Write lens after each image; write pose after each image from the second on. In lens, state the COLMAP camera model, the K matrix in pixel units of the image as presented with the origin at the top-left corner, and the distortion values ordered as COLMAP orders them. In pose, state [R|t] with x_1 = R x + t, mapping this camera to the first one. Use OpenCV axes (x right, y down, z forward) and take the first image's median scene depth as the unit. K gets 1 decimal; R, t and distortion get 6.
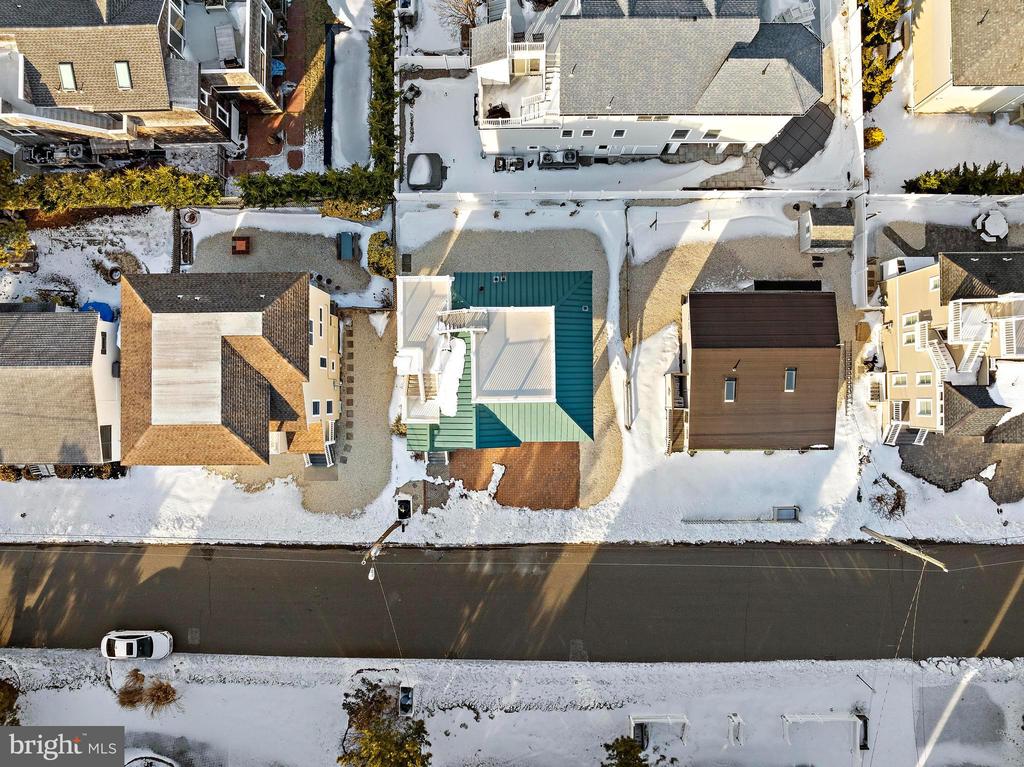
lens RADIAL K [[723.9, 0, 510.9], [0, 723.9, 381.5], [0, 0, 1]] dist [-0.036675, 0.001694]
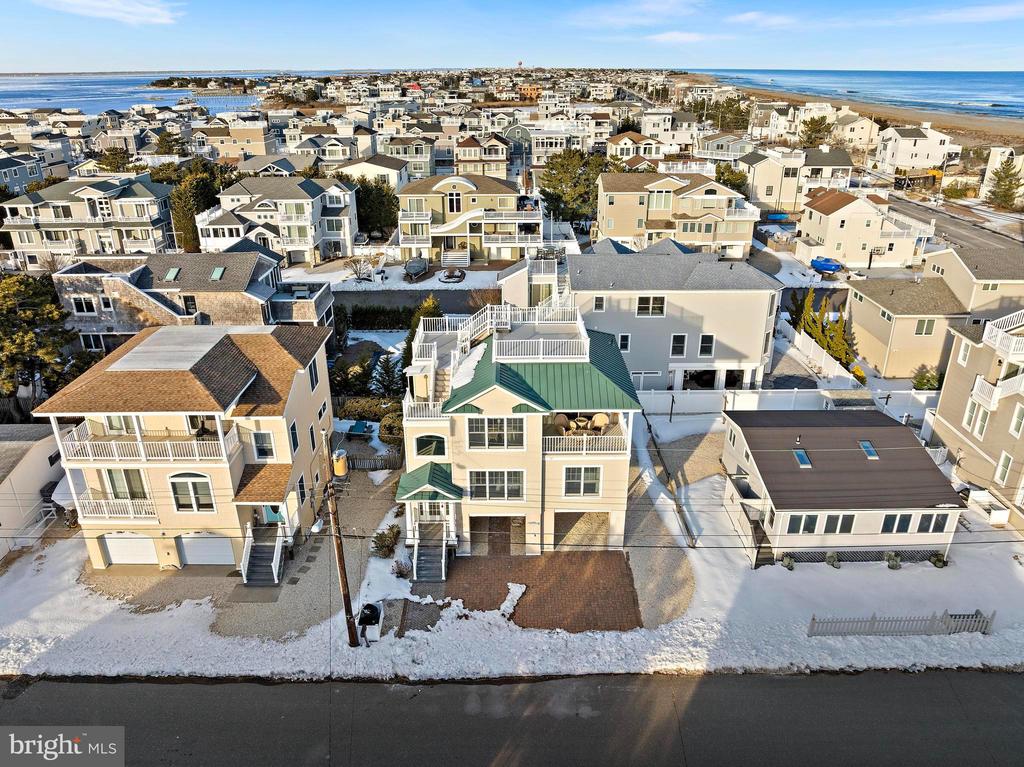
lens RADIAL K [[723.9, 0, 512.0], [0, 723.9, 384.4], [0, 0, 1]] dist [-0.036675, 0.001694]
pose [[0.999930, 0.011682, 0.001818, -0.024875], [-0.003307, 0.424063, -0.905626, 0.659052], [-0.011350, 0.905557, 0.424072, 0.534029]]
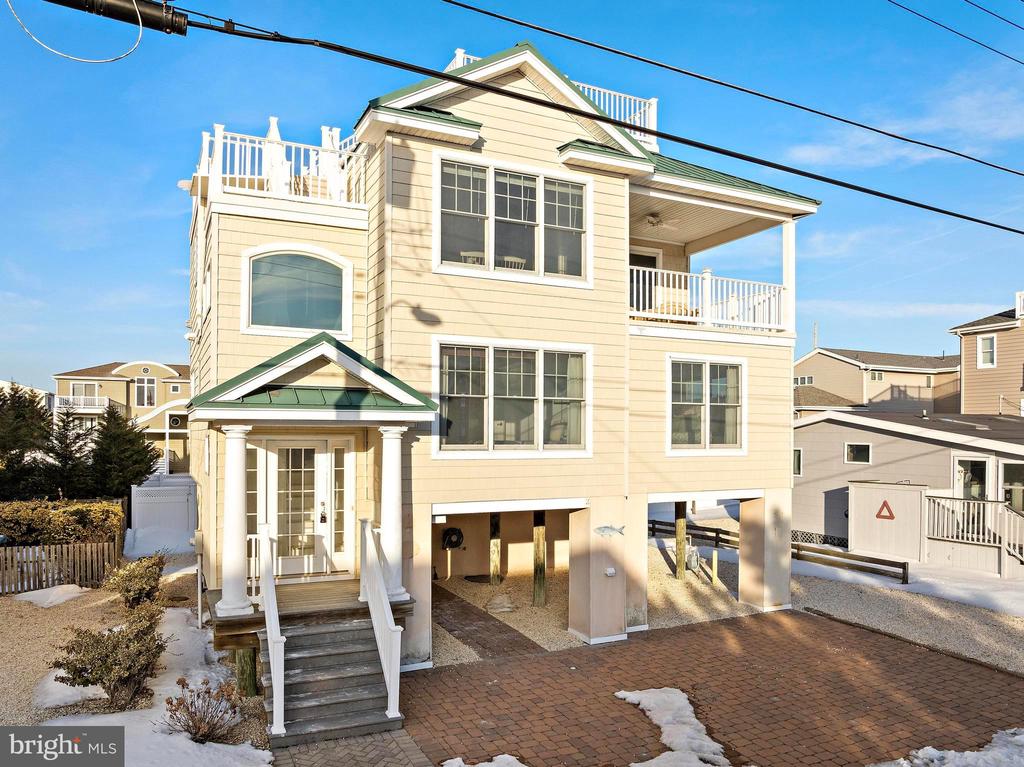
lens RADIAL K [[743.6, 0, 511.9], [0, 743.6, 432.8], [0, 0, 1]] dist [-0.037522, -0.000283]
pose [[0.903897, 0.020371, 0.427265, -0.139616], [0.426805, 0.023420, -0.904040, 0.284607], [-0.028423, 0.999518, 0.012475, 0.925977]]
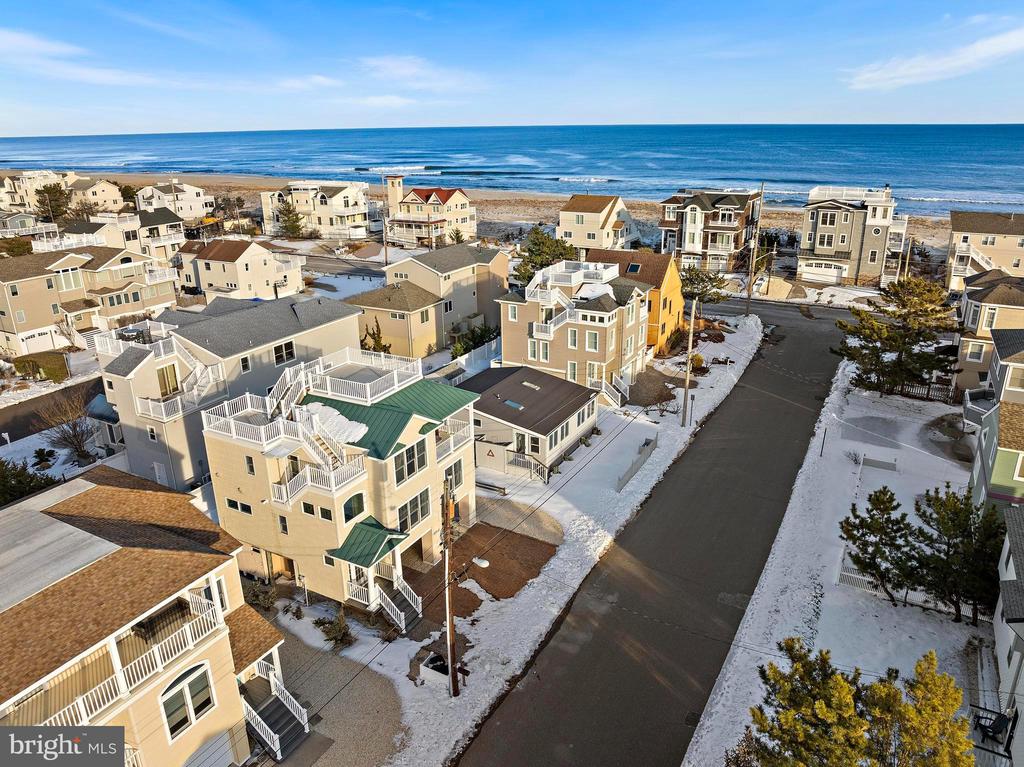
lens RADIAL K [[723.9, 0, 508.3], [0, 723.9, 379.1], [0, 0, 1]] dist [-0.036675, 0.001694]
pose [[0.488734, -0.282734, 0.825349, -0.562546], [0.872329, 0.172974, -0.457299, 0.468450], [-0.013470, 0.943473, 0.331175, 0.543307]]
